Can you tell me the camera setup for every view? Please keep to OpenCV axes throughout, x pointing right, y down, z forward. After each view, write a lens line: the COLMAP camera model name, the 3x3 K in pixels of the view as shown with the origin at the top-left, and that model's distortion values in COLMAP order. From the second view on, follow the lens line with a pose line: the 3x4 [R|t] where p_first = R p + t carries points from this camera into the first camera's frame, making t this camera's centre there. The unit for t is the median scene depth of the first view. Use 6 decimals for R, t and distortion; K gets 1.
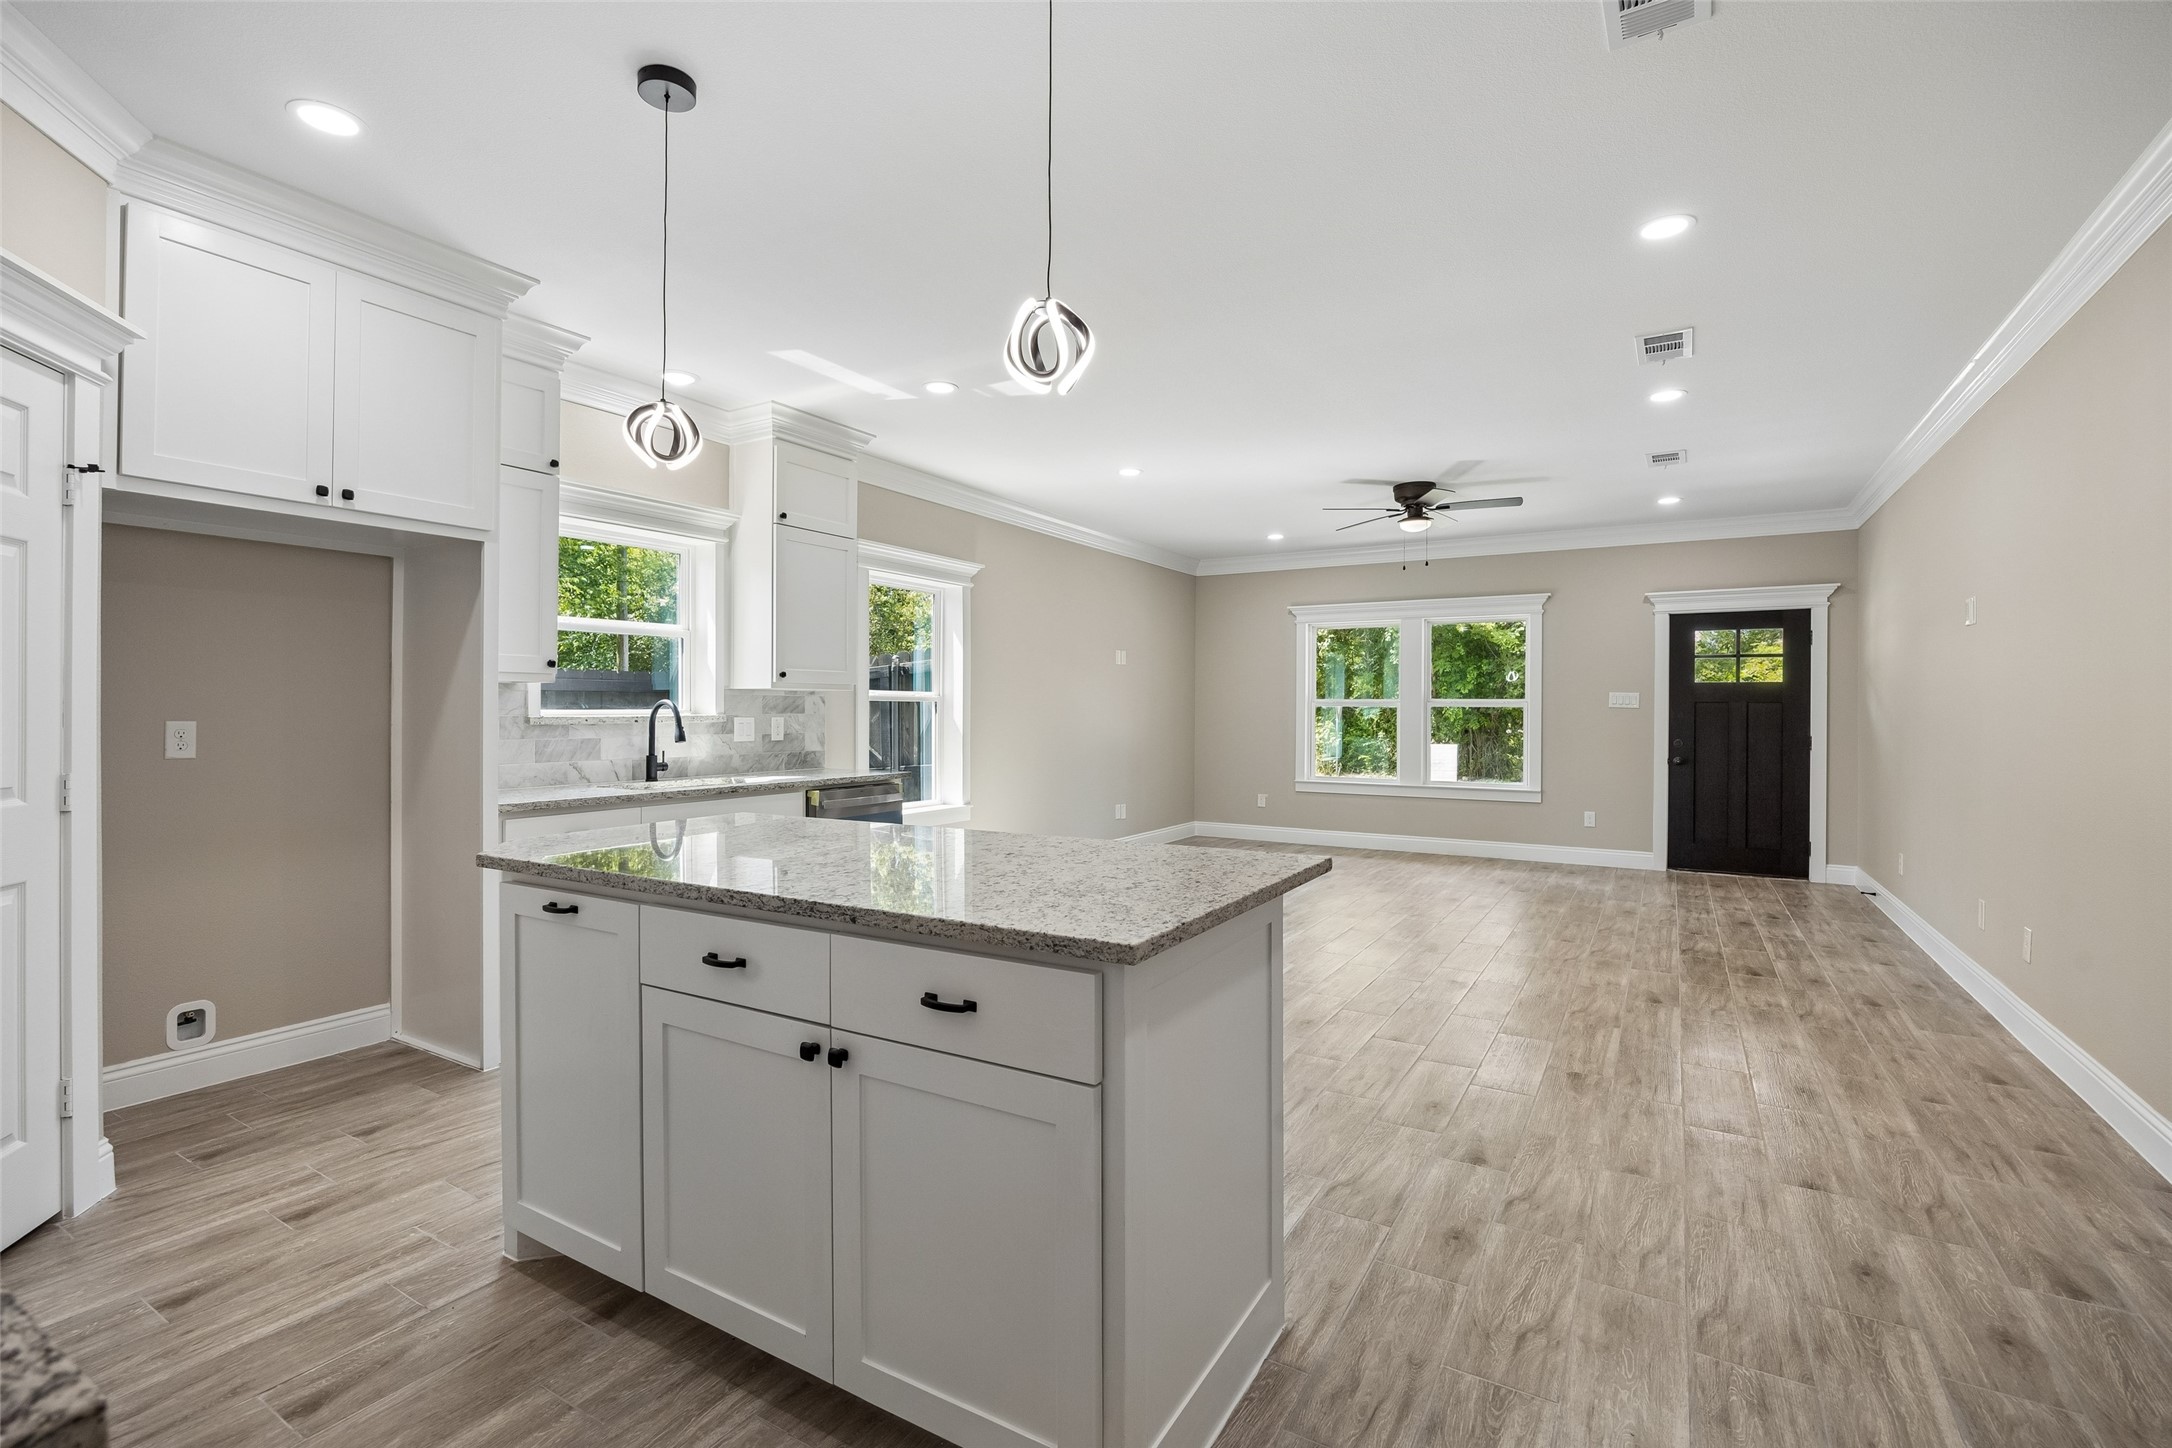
lens RADIAL K [[964.9, 0, 1084.2], [0, 964.9, 709.1], [0, 0, 1]] dist [-0.020703, 0.003521]
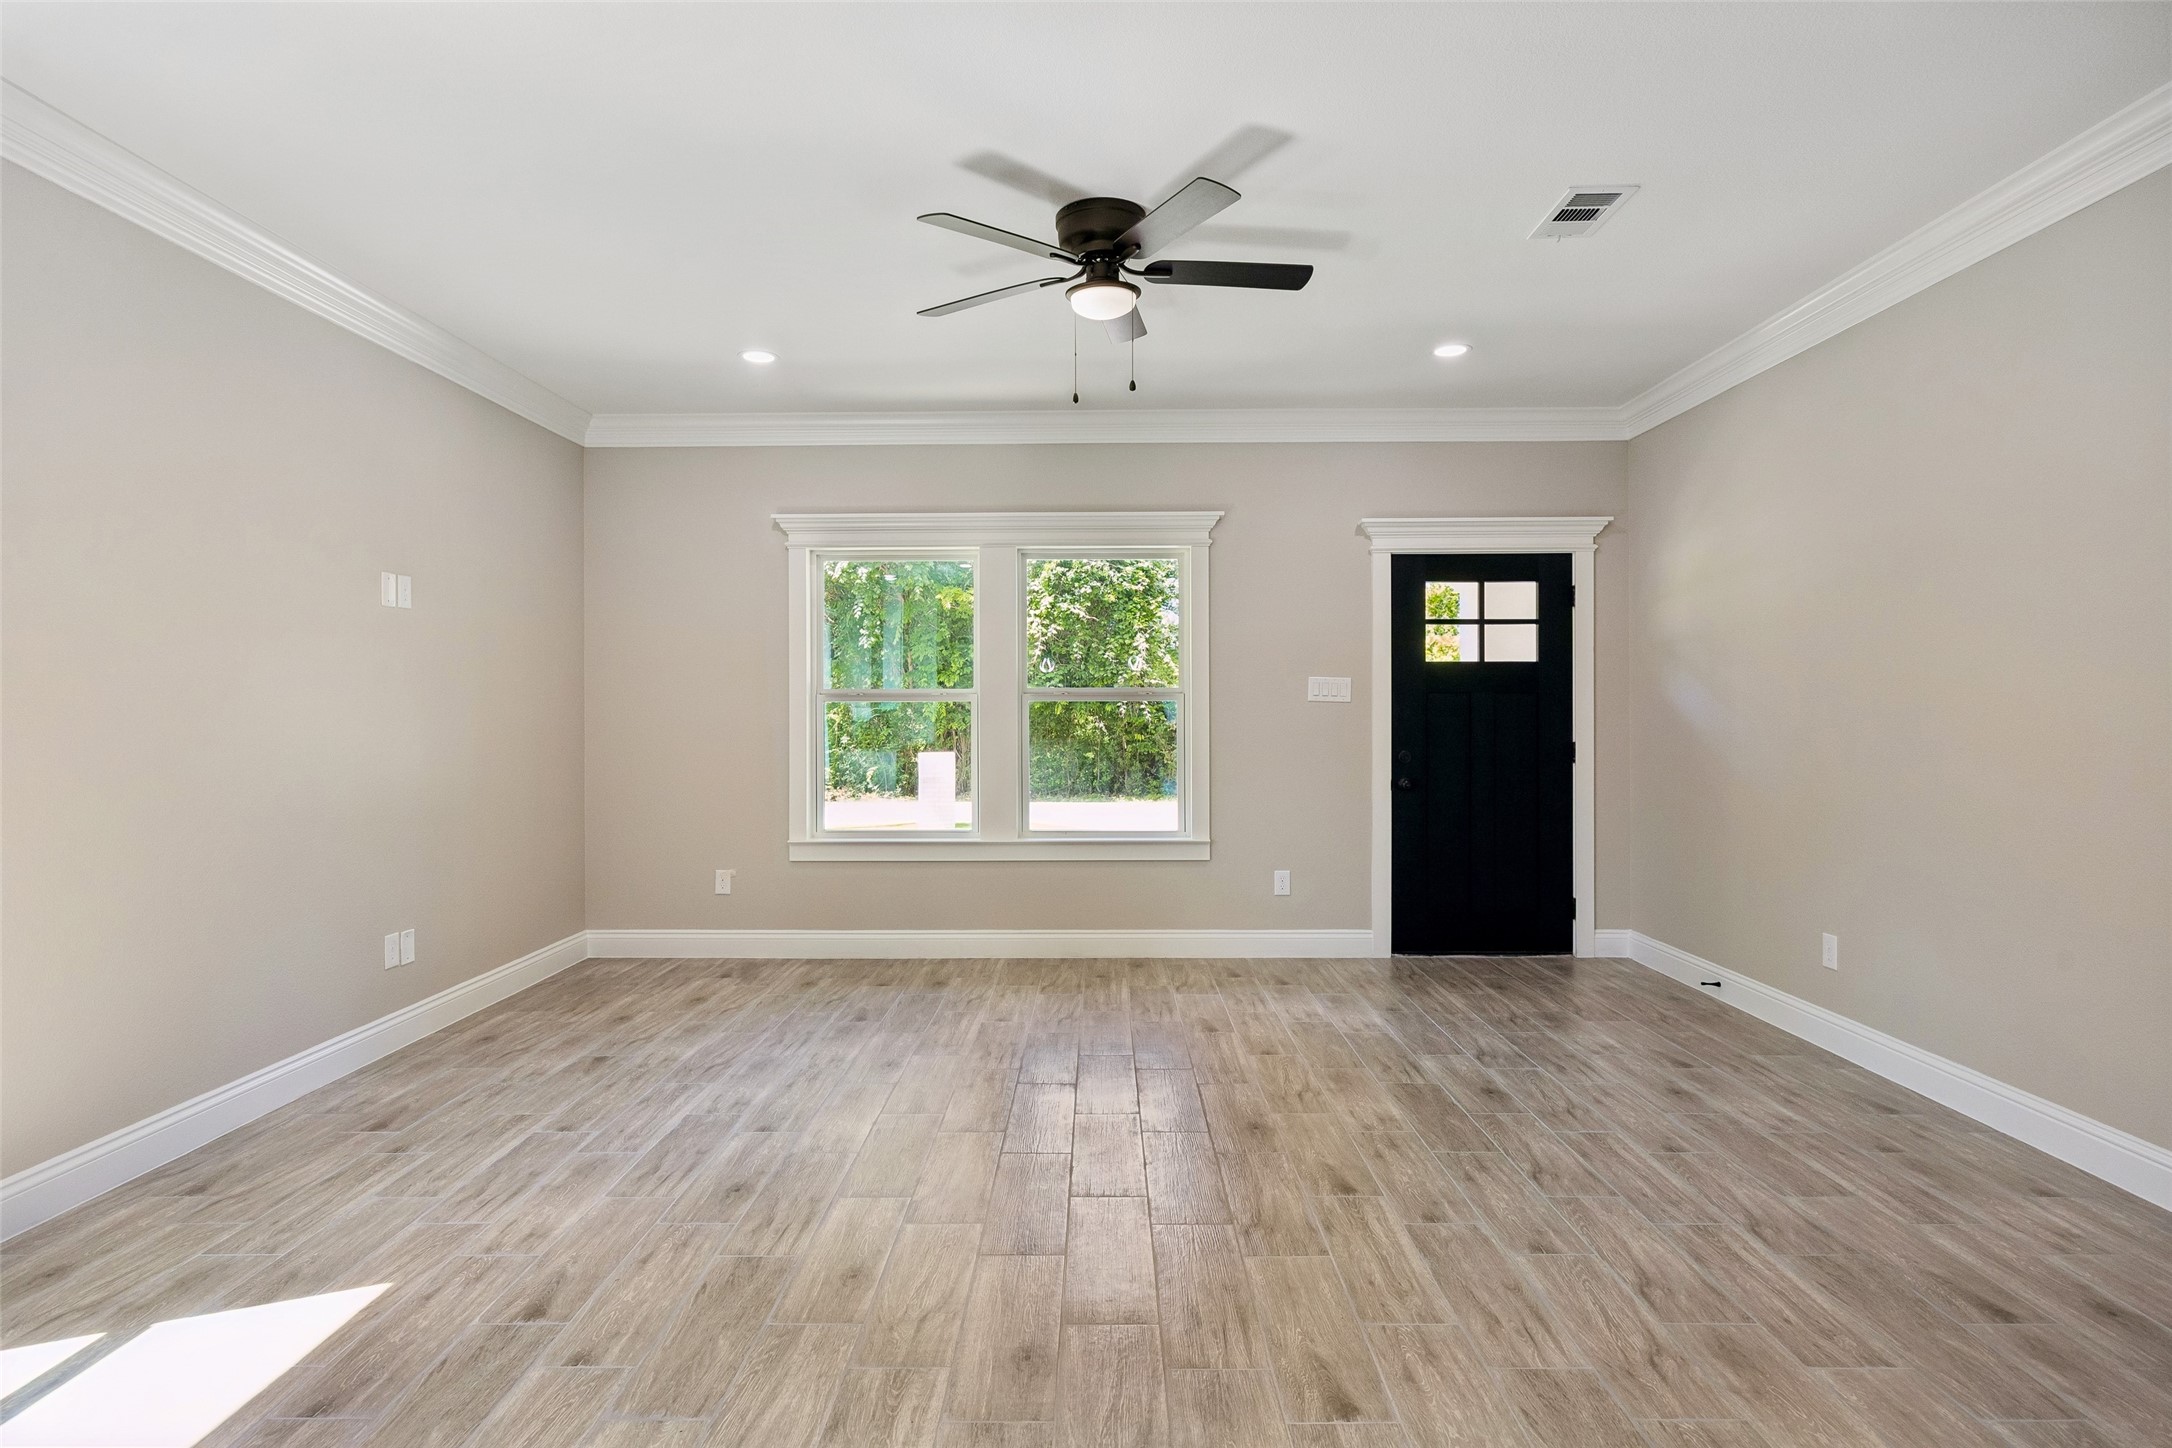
lens RADIAL K [[1133.1, 0, 1084.9], [0, 1133.1, 714.8], [0, 0, 1]] dist [-0.010461, 0.001177]
pose [[0.862433, -0.010208, 0.506068, 0.091375], [0.006674, 0.999939, 0.008795, -0.000691], [-0.506127, -0.004208, 0.862449, 0.787525]]
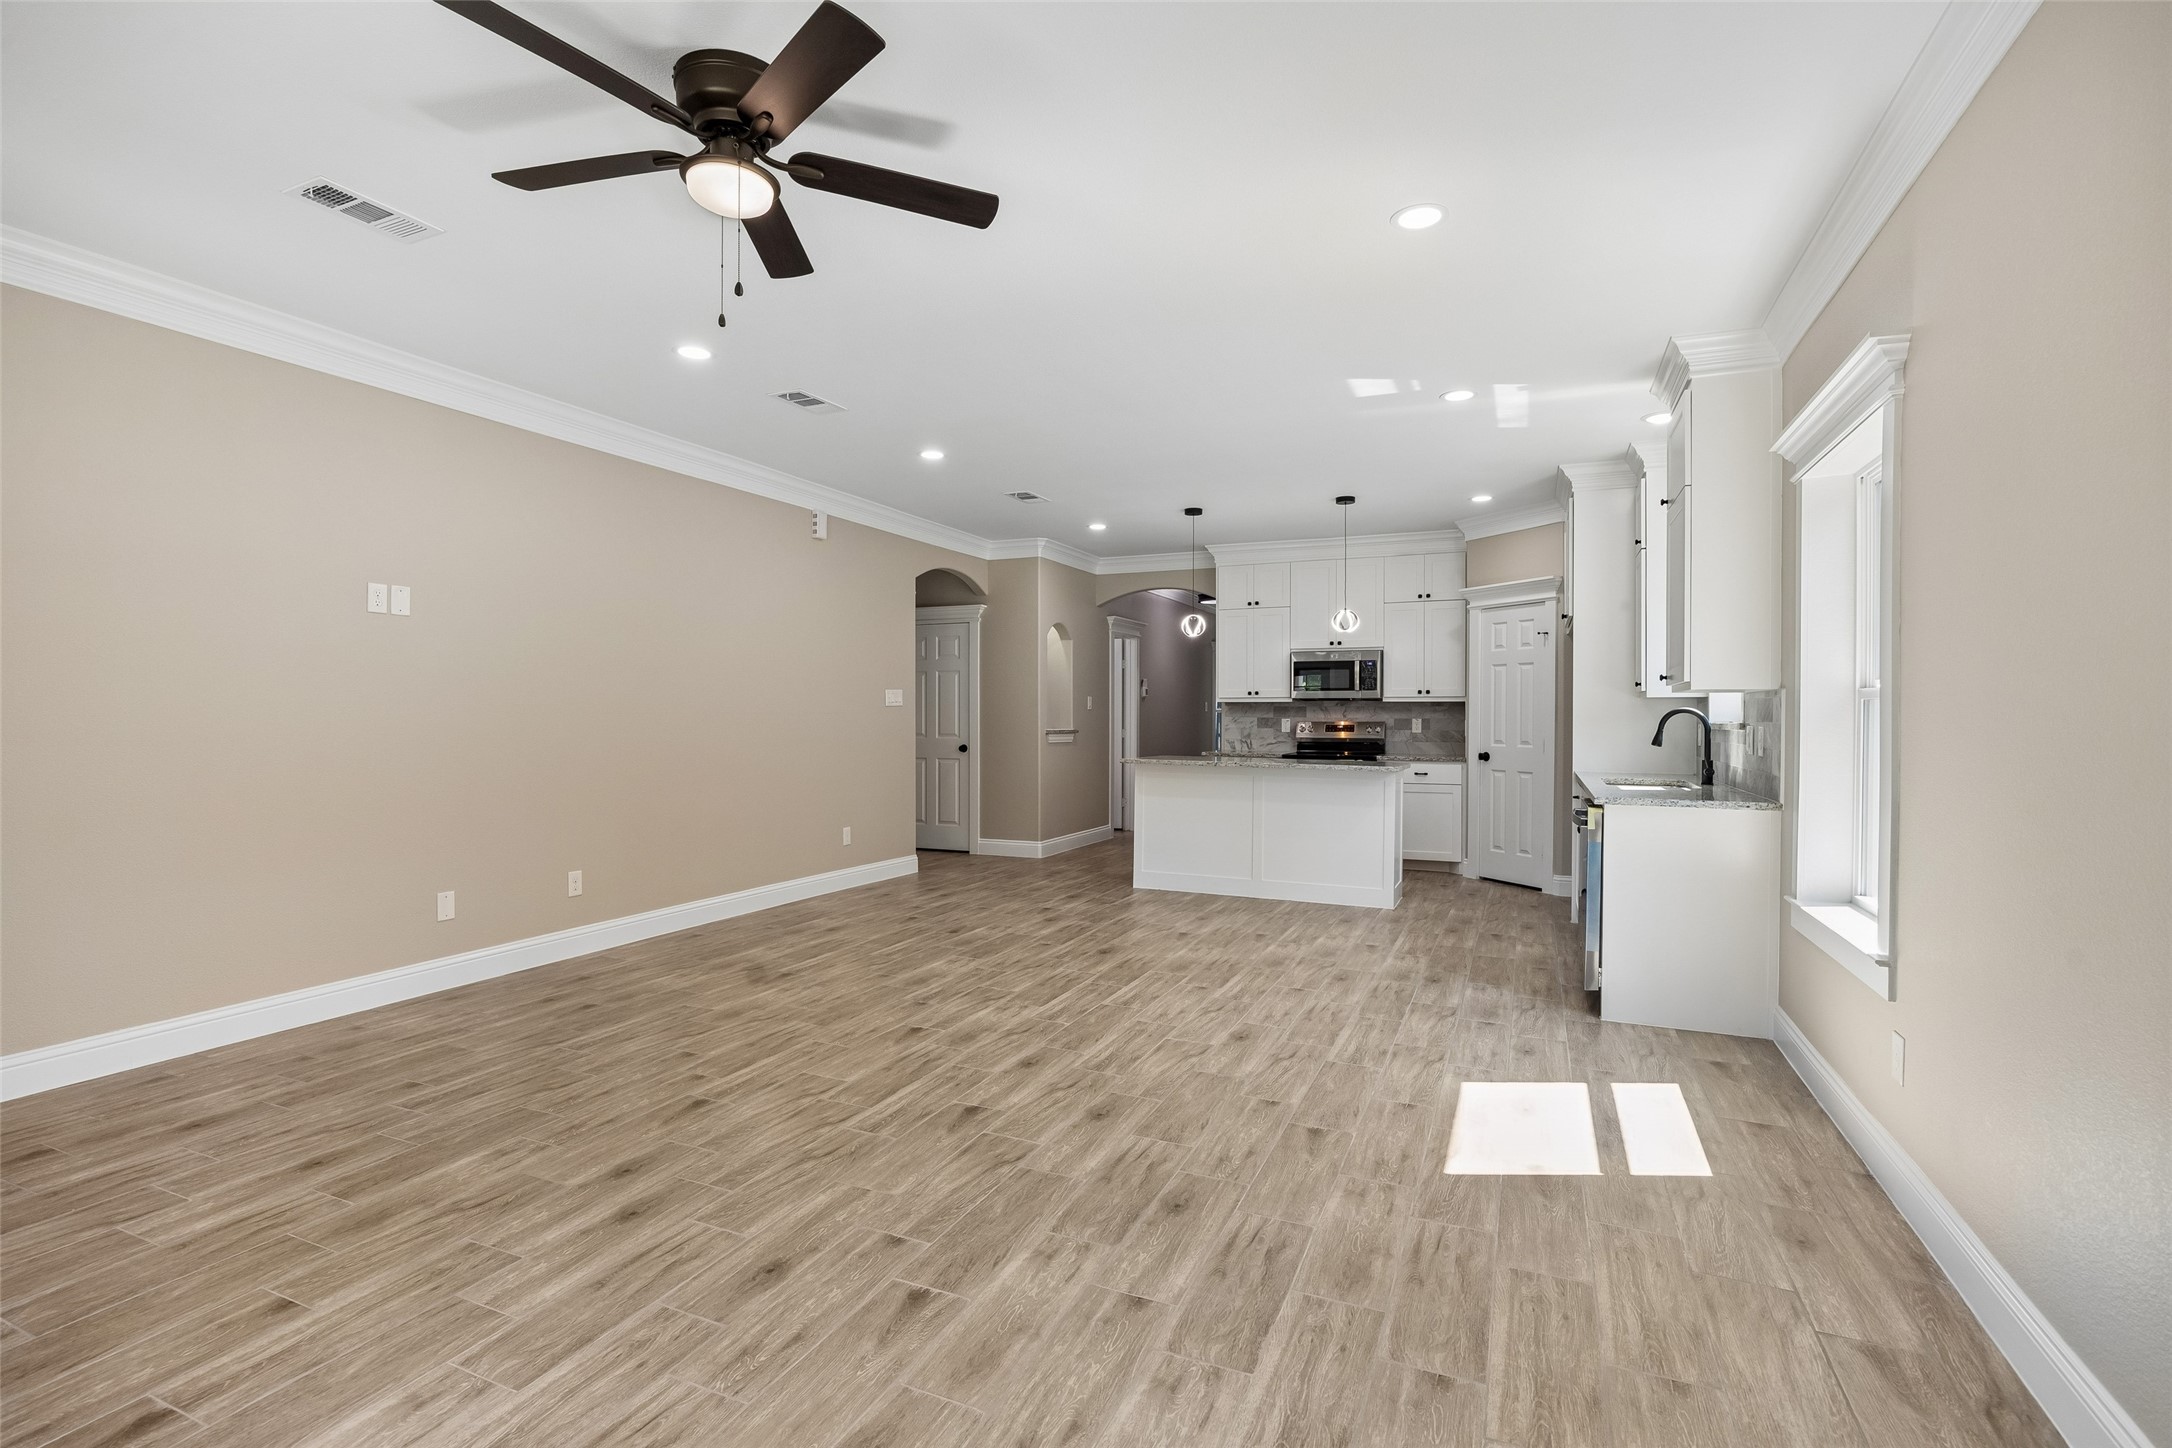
lens RADIAL K [[1027.1, 0, 1075.1], [0, 1027.1, 712.7], [0, 0, 1]] dist [-0.013686, 0.003037]
pose [[-0.992677, -0.008743, -0.120480, 0.380014], [-0.008352, 0.999958, -0.003757, 0.005666], [0.120508, -0.002723, -0.992709, 2.039853]]
